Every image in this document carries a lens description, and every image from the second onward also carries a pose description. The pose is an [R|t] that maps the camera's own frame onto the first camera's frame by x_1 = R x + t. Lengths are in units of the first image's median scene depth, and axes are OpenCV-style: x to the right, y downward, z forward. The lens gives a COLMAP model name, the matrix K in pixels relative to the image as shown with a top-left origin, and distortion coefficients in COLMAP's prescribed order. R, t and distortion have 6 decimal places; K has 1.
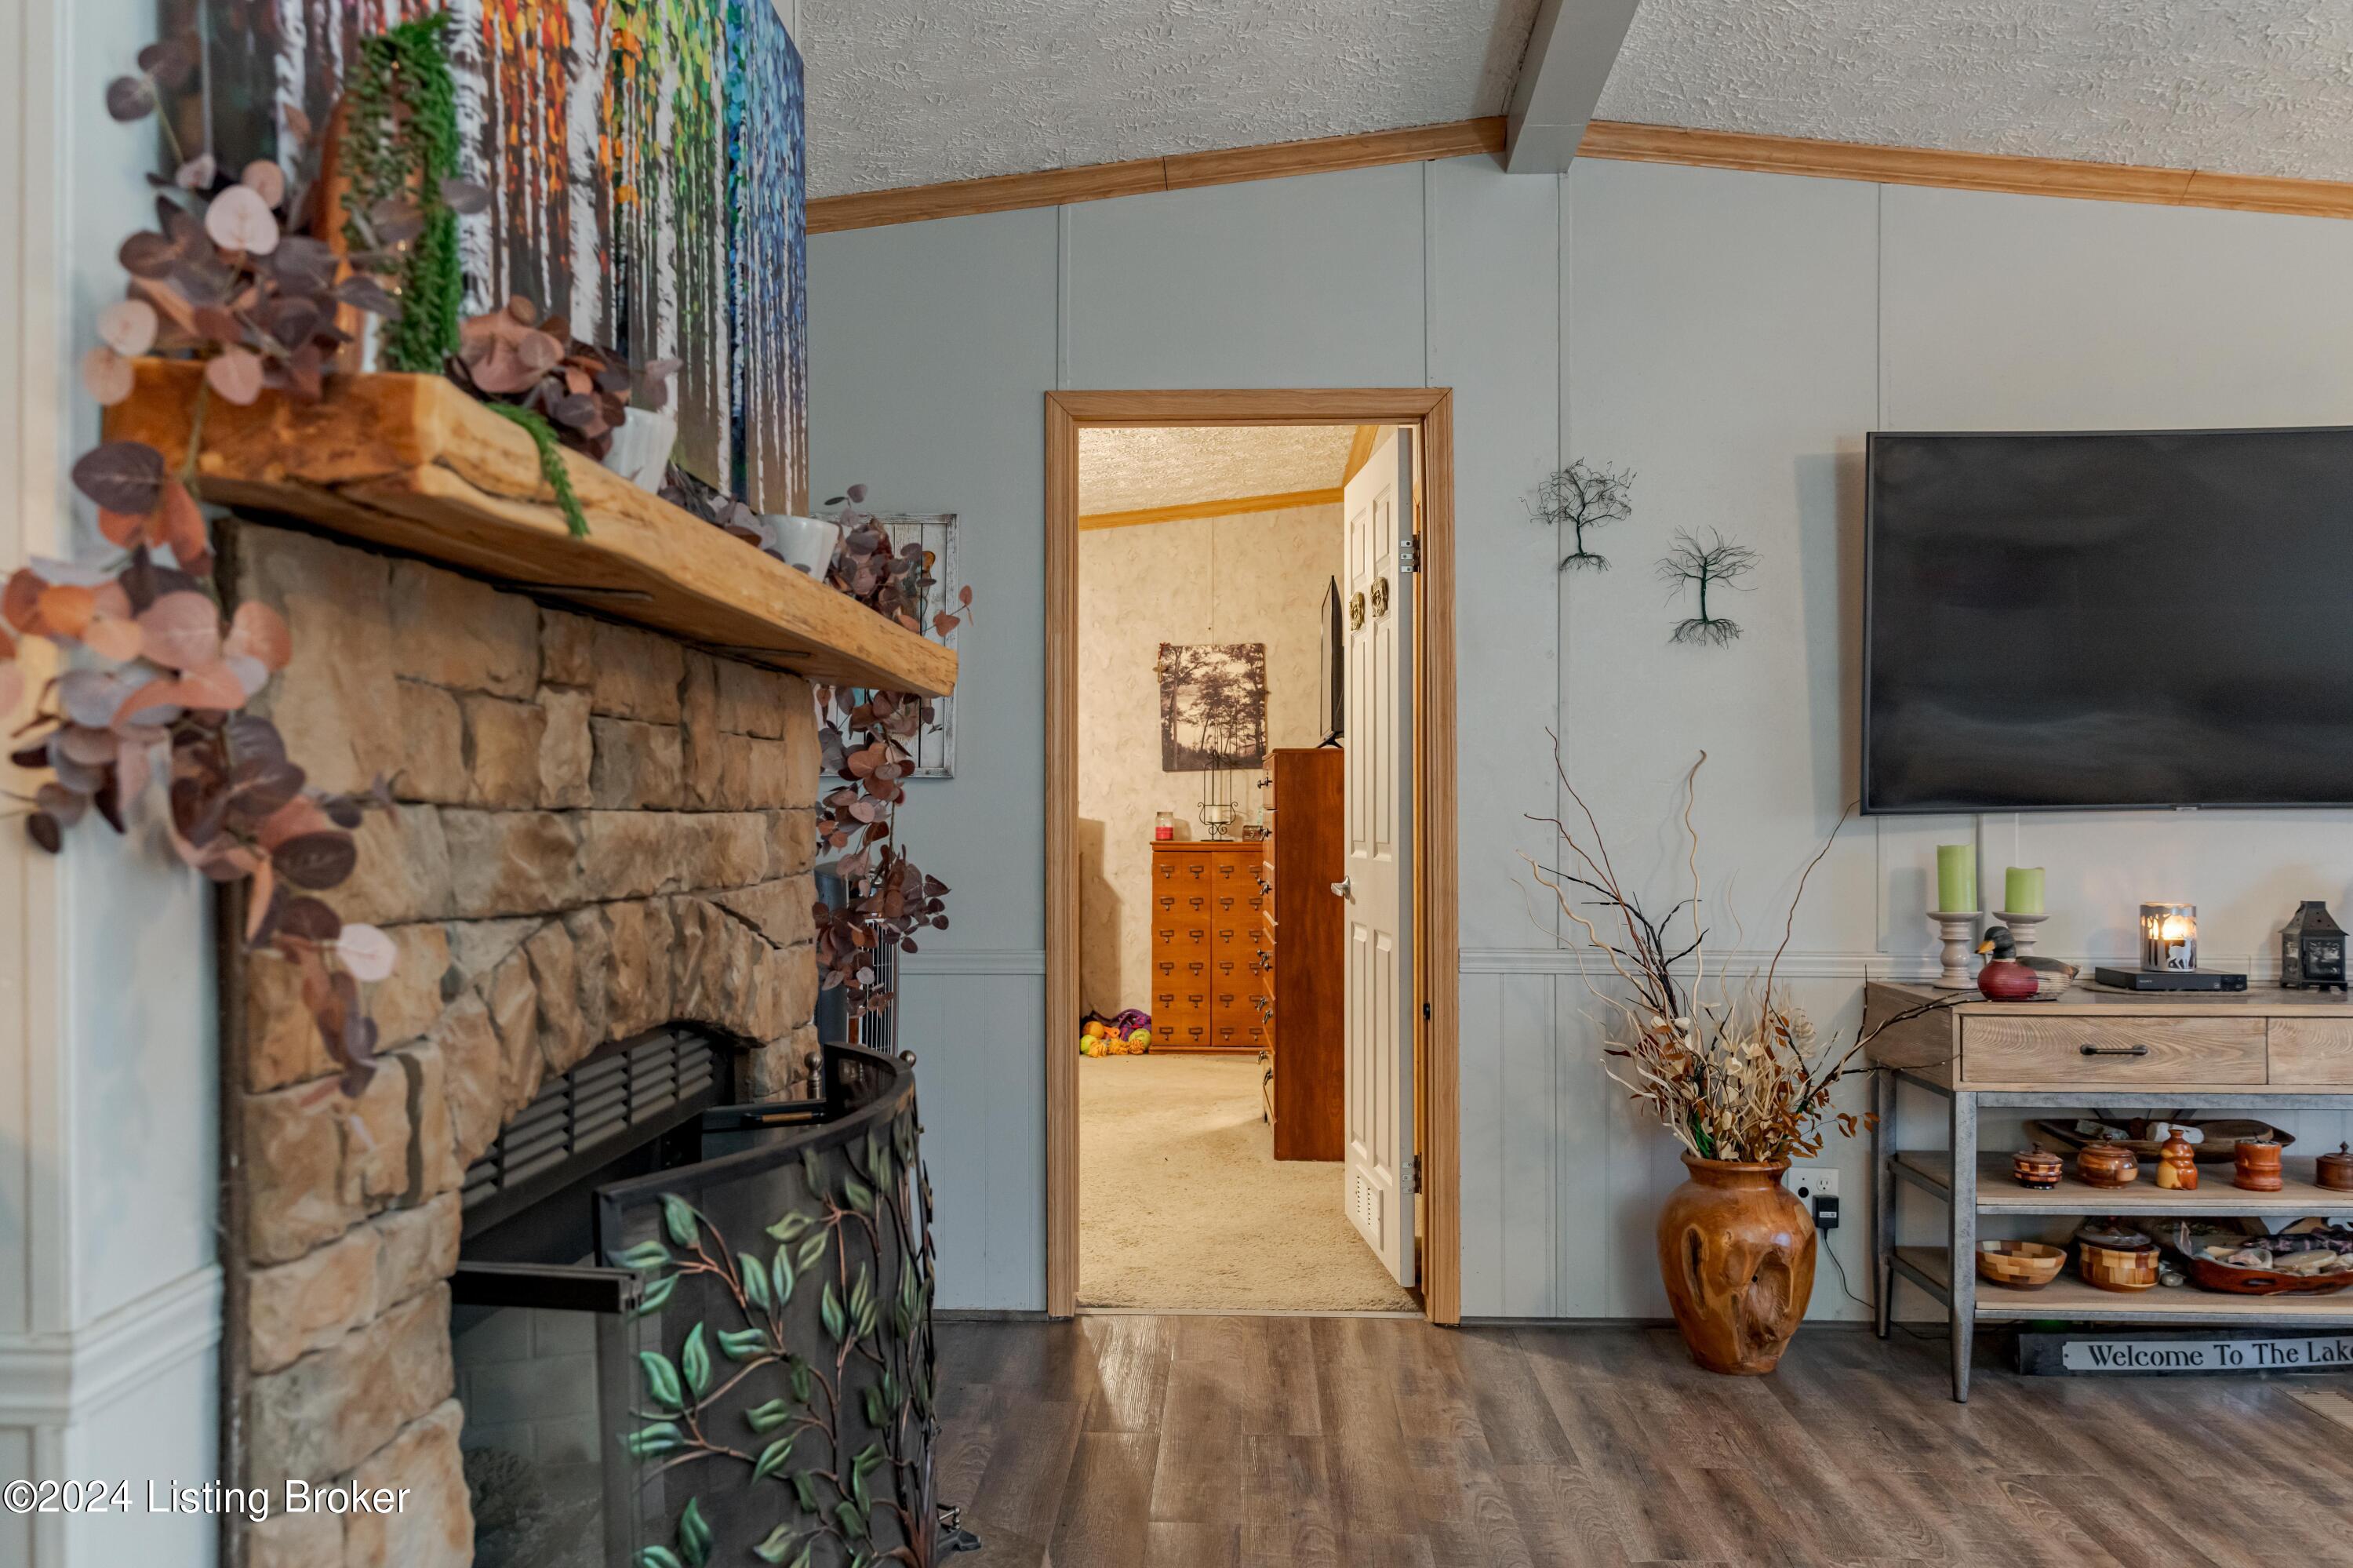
lens RADIAL K [[1877.3, 0, 1165.3], [0, 1877.3, 780.4], [0, 0, 1]] dist [0.009574, 0.002707]
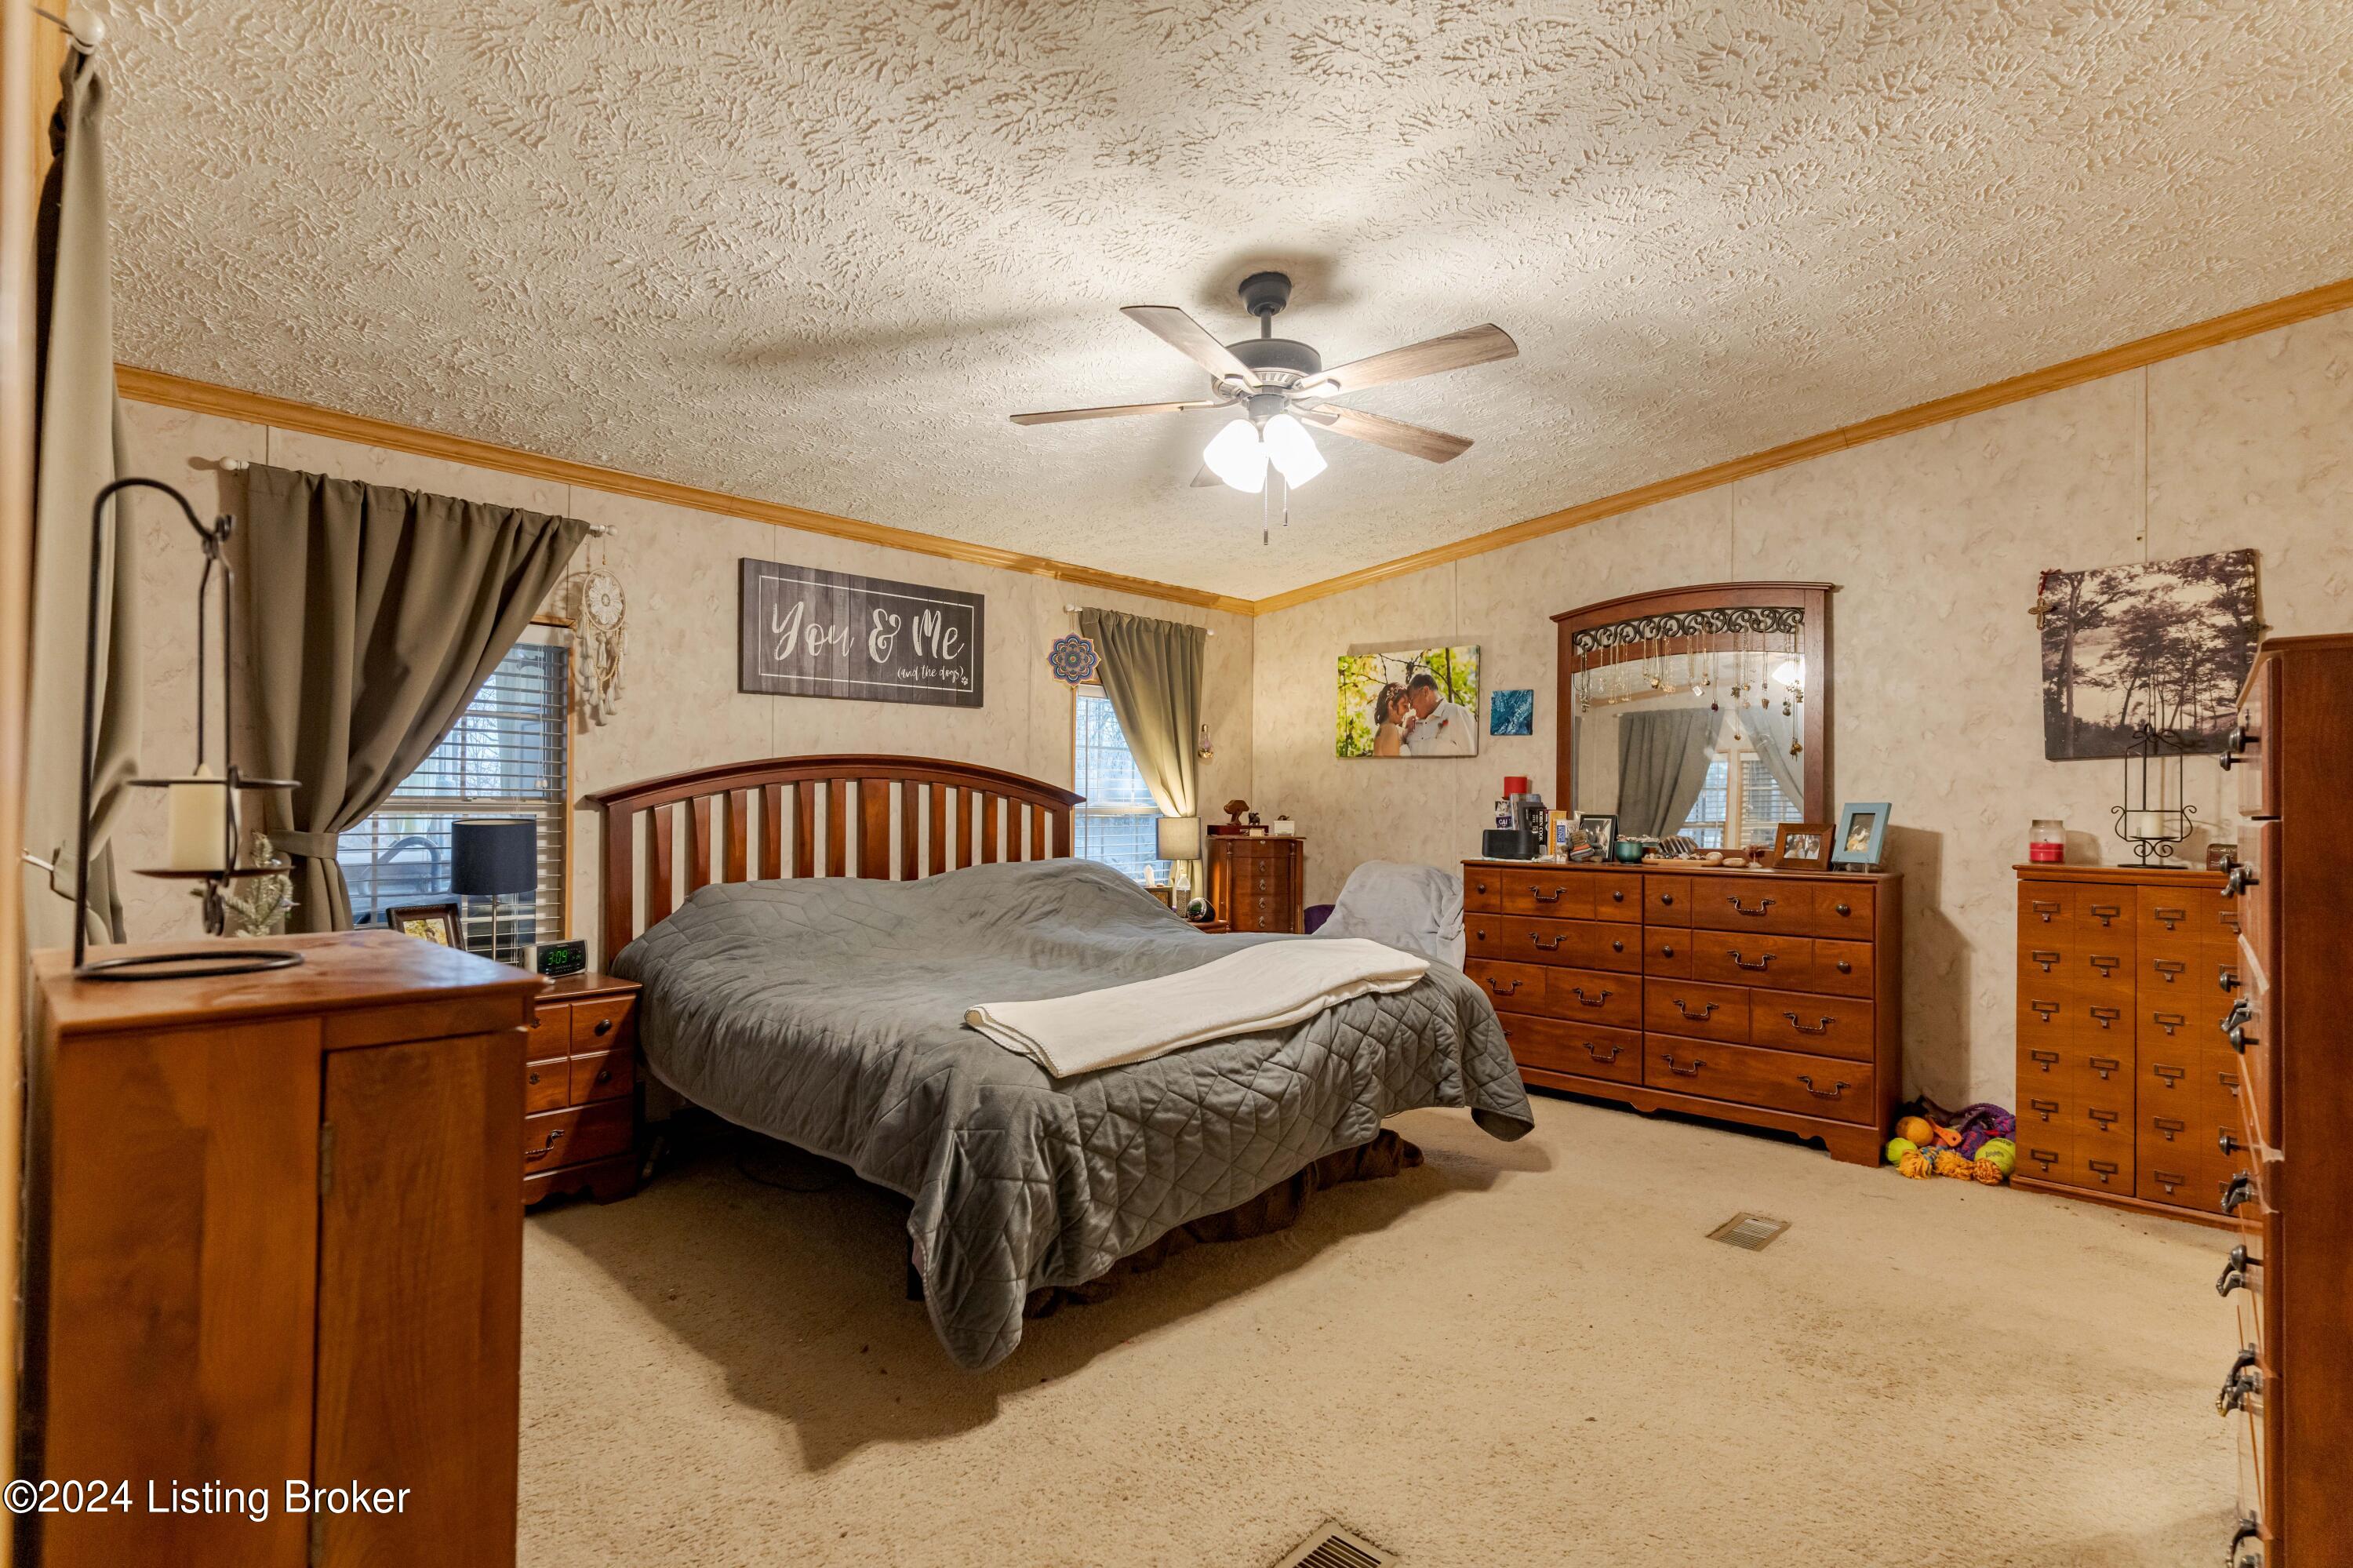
lens RADIAL K [[1112.6, 0, 1163.4], [0, 1112.6, 797.5], [0, 0, 1]] dist [0.001511, 0.000057]
pose [[0.744222, 0.000535, -0.667932, 0.029995], [0.003291, 0.999985, 0.004467, 0.005832], [0.667925, -0.005522, 0.744208, 0.489545]]
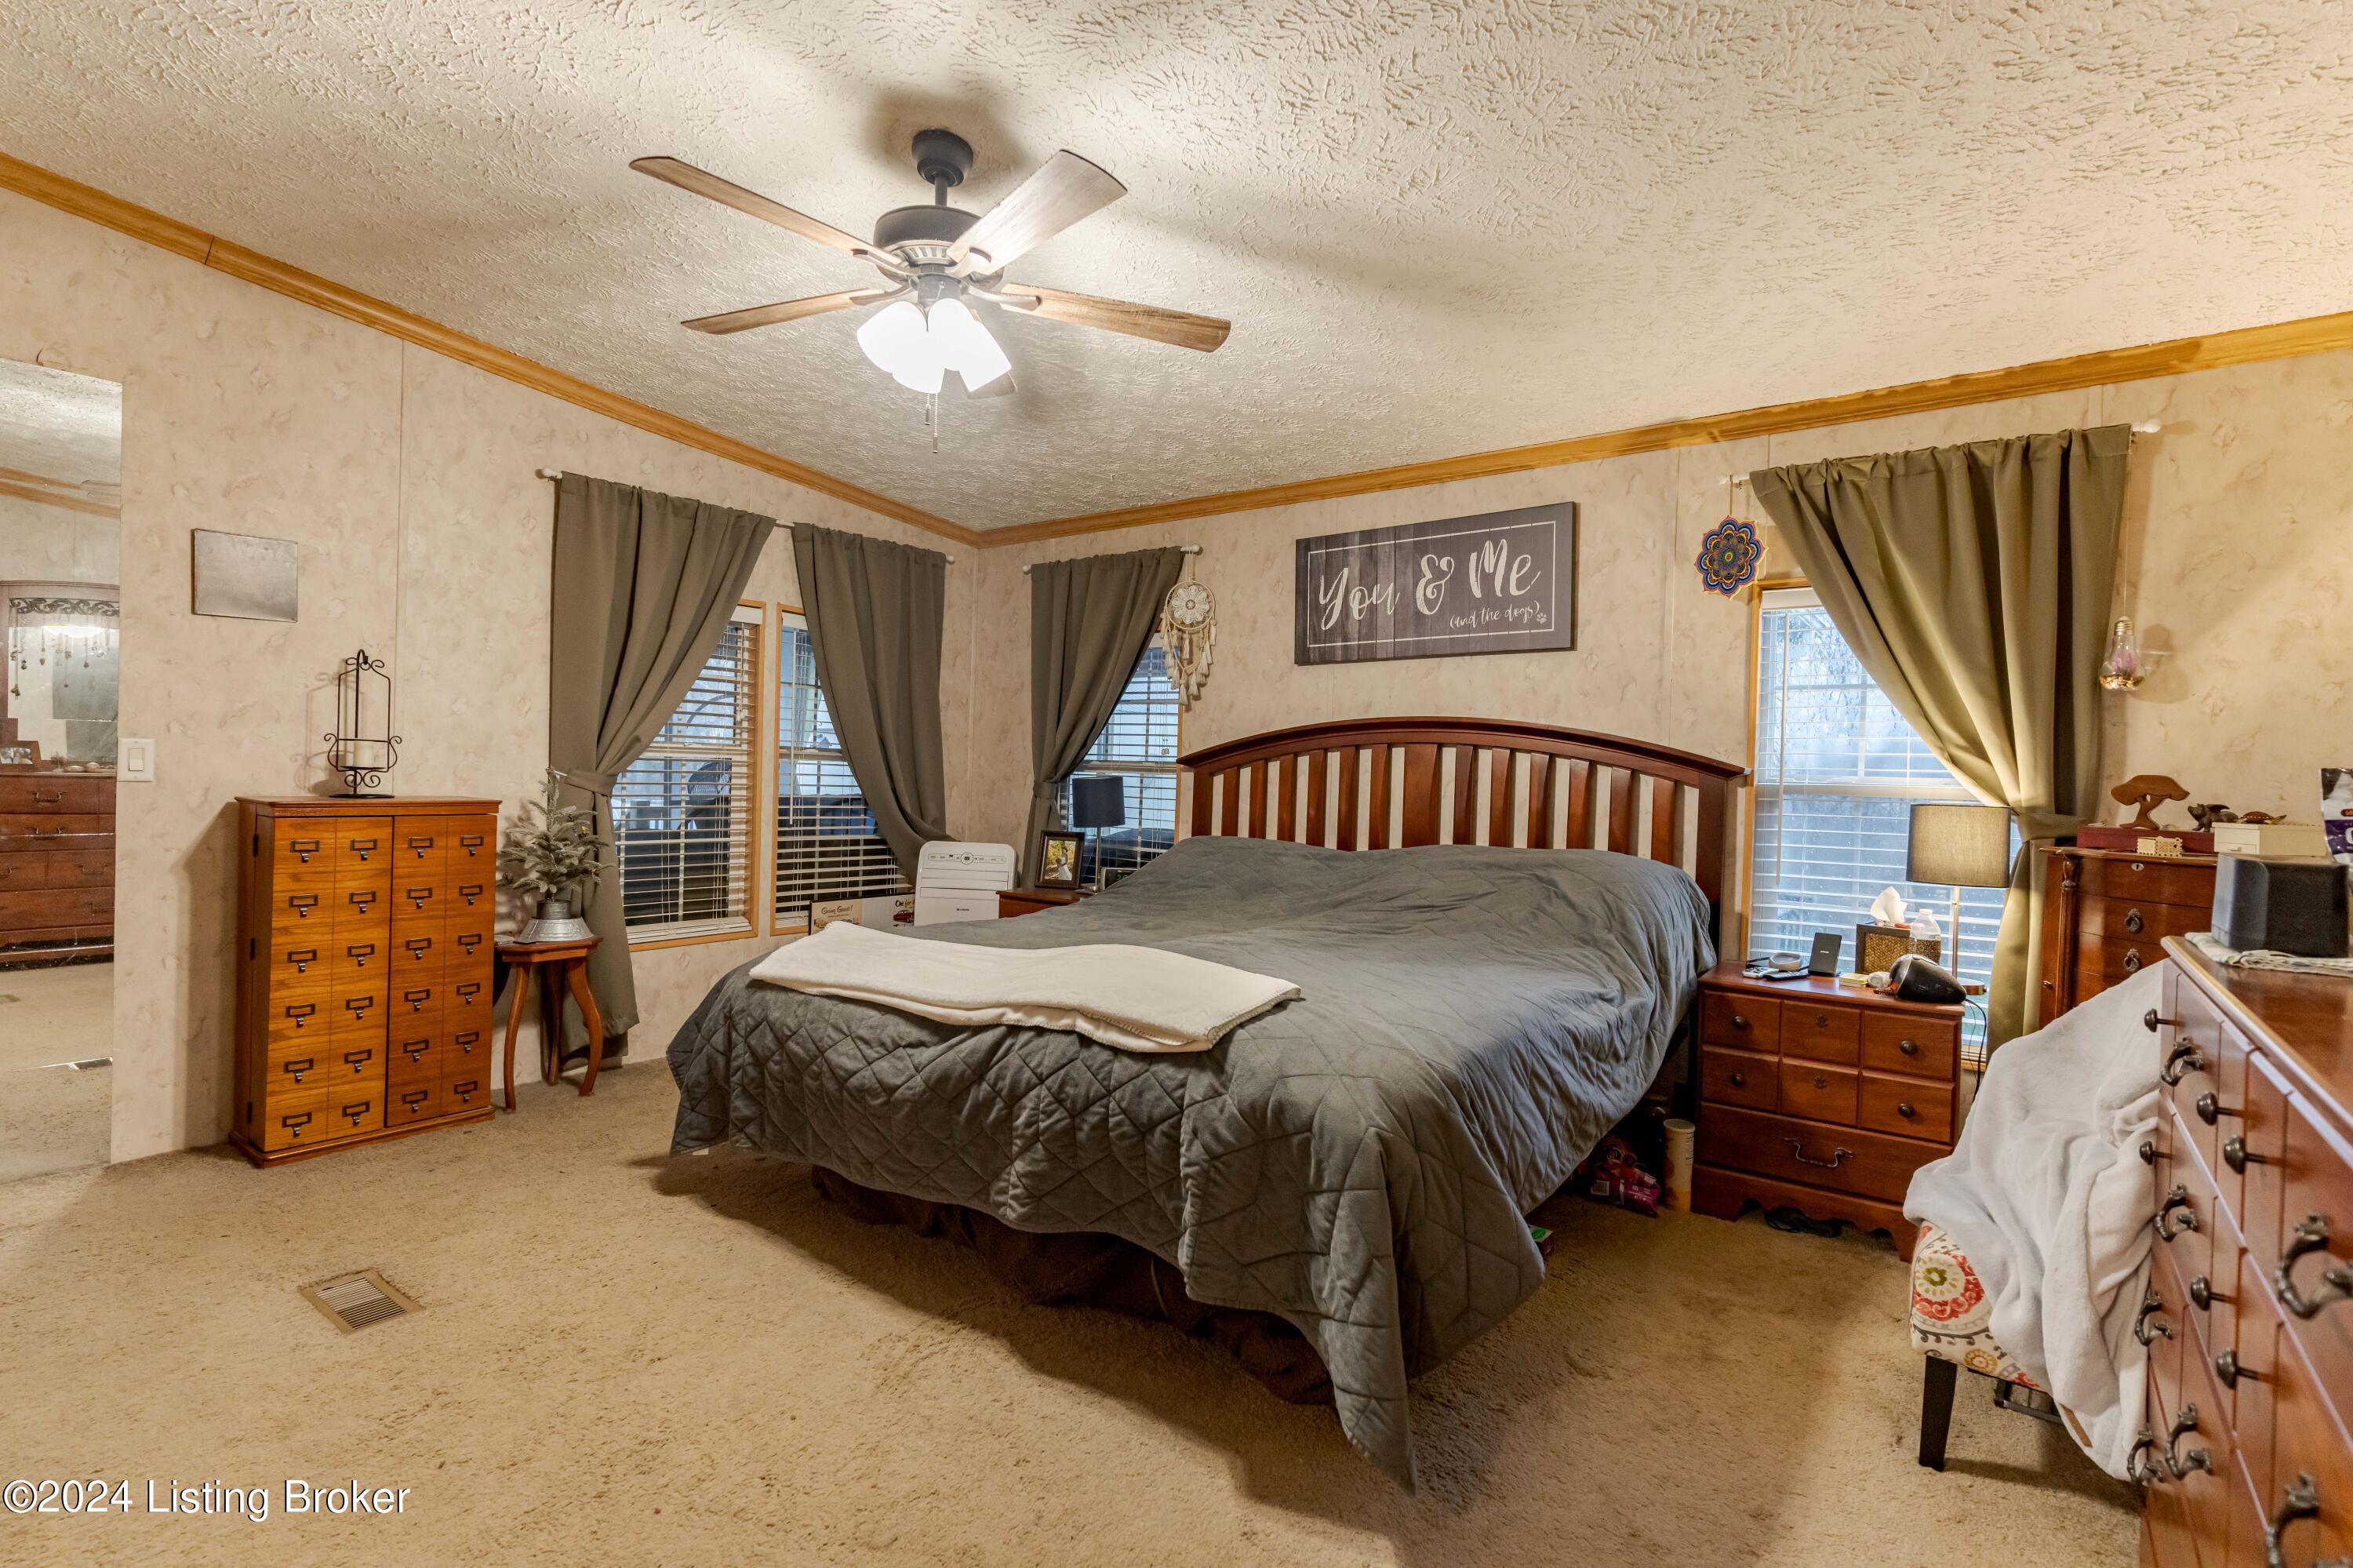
lens RADIAL K [[1104.6, 0, 1176.5], [0, 1104.6, 784.0], [0, 0, 1]] dist [0.002557, 0.000140]
pose [[-0.567731, -0.001626, -0.823212, 0.027532], [-0.013140, 0.999889, 0.007087, 0.013850], [0.823109, 0.014840, -0.567689, 0.945380]]
